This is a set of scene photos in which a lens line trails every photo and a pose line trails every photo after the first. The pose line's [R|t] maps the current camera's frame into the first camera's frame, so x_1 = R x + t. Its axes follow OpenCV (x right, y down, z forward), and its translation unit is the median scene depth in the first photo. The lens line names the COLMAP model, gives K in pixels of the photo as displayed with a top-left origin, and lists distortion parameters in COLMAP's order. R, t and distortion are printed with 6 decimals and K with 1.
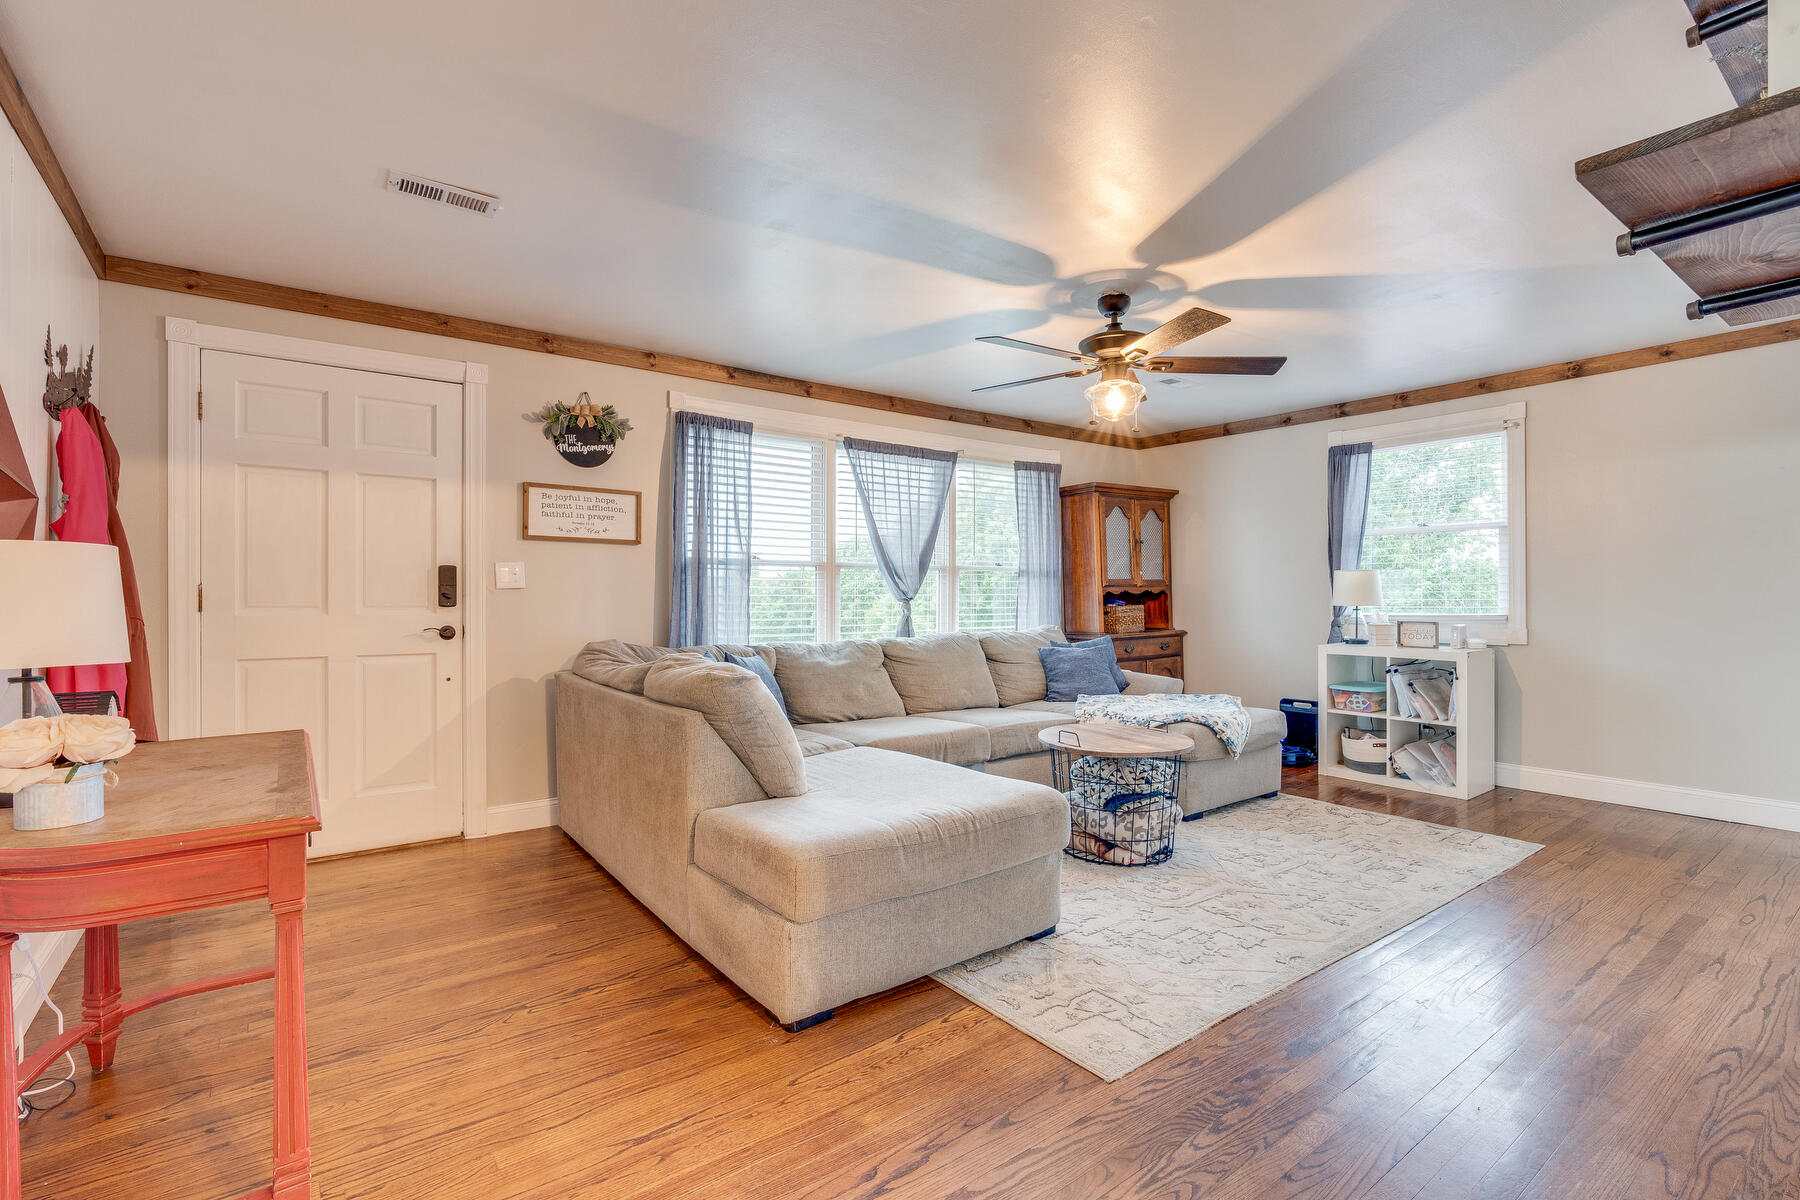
lens RADIAL K [[836.5, 0, 899.9], [0, 836.5, 589.8], [0, 0, 1]] dist [-0.005229, 0.000136]
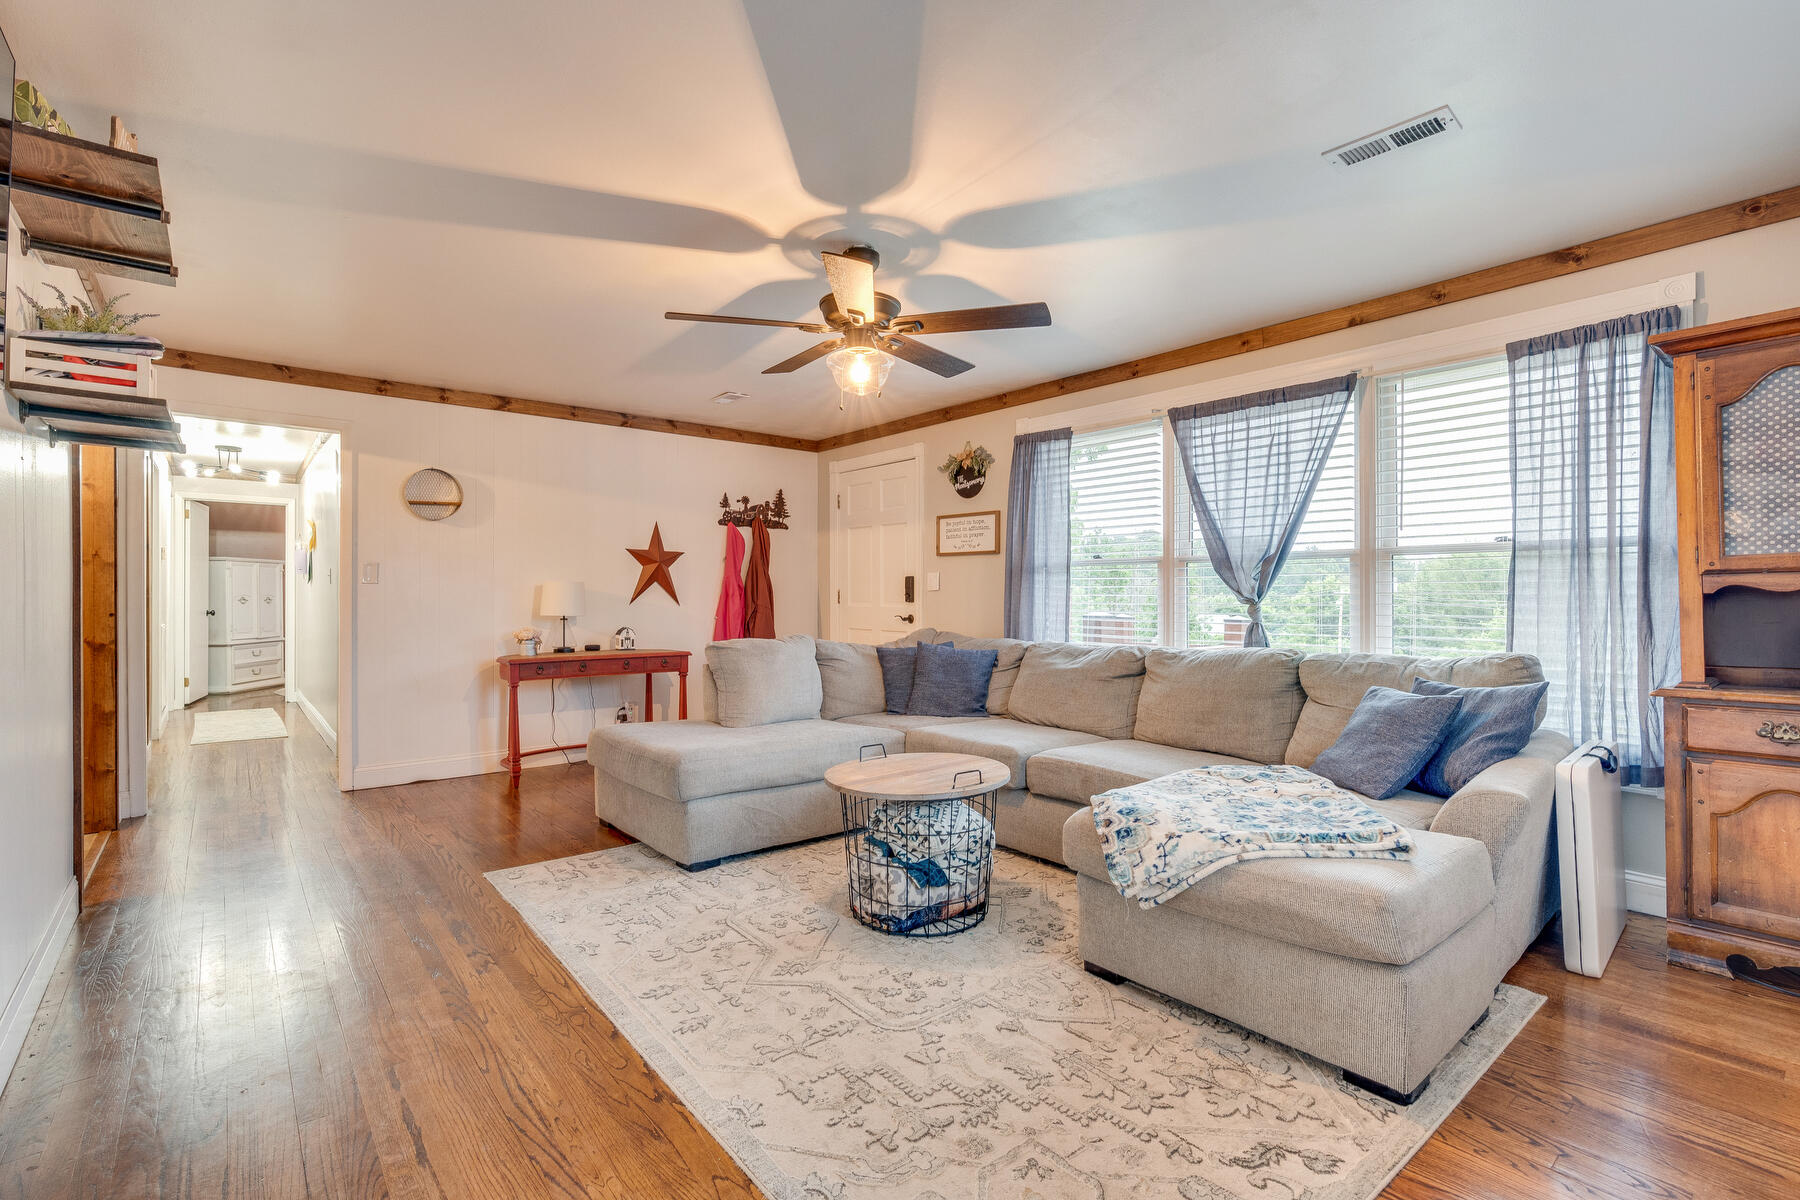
lens RADIAL K [[830.4, 0, 900.0], [0, 830.4, 600.0], [0, 0, 1]] dist [-0.001637, -0.000128]
pose [[0.036218, 0.009517, -0.999299, 0.993342], [0.010941, 0.999891, 0.009920, 0.000258], [0.999284, -0.011292, 0.036110, 0.893498]]
